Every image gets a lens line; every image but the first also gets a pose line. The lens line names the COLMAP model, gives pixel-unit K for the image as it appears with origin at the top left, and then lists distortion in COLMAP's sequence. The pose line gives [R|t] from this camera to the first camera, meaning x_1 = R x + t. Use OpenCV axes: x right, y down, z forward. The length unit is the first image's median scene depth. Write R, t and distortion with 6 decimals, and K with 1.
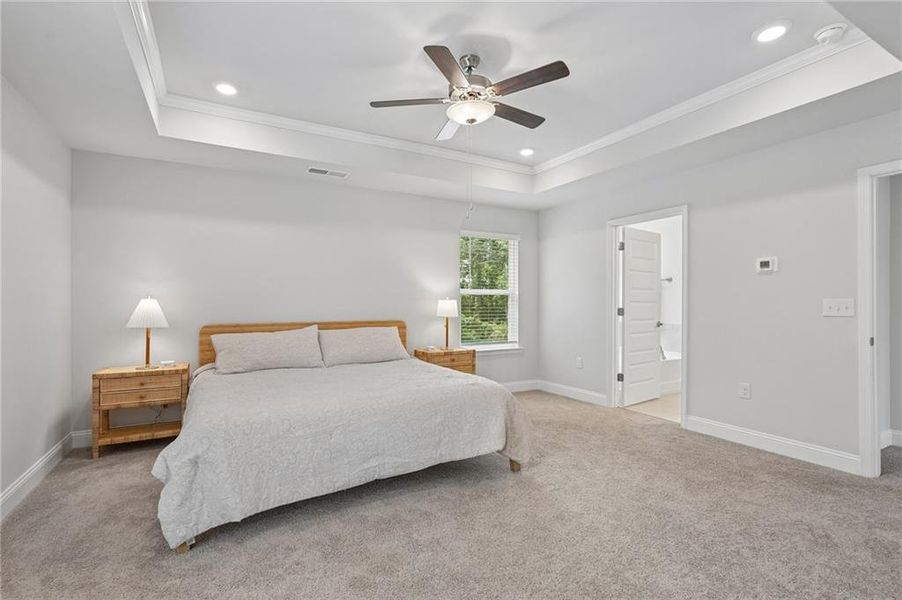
lens RADIAL K [[400.8, 0, 449.5], [0, 400.8, 301.5], [0, 0, 1]] dist [-0.001536, 0.000082]
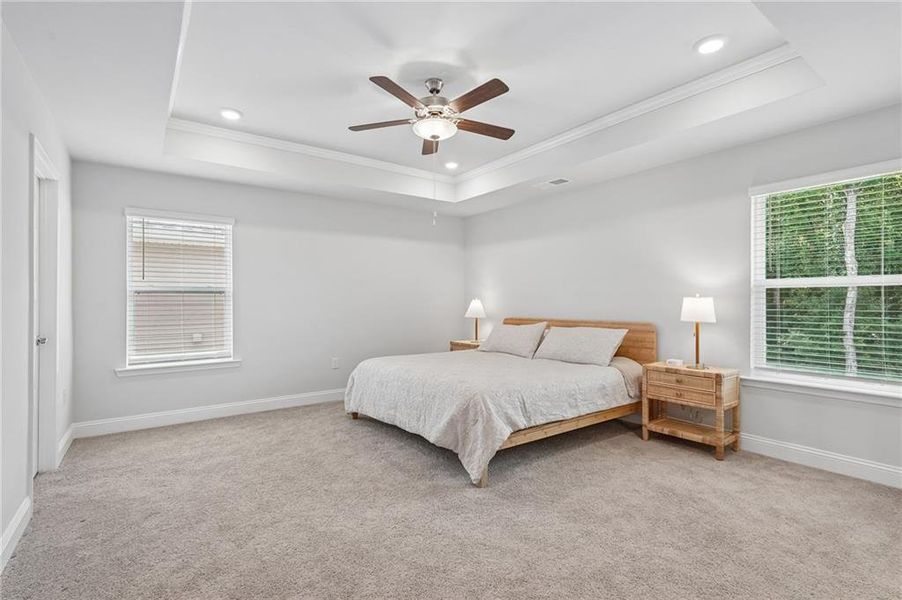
lens RADIAL K [[400.8, 0, 449.5], [0, 400.8, 301.5], [0, 0, 1]] dist [-0.001536, 0.000082]
pose [[0.190098, 0.000808, -0.981765, 0.700219], [0.010641, 0.999939, 0.002884, -0.004688], [0.981707, -0.010995, 0.190078, 0.500233]]
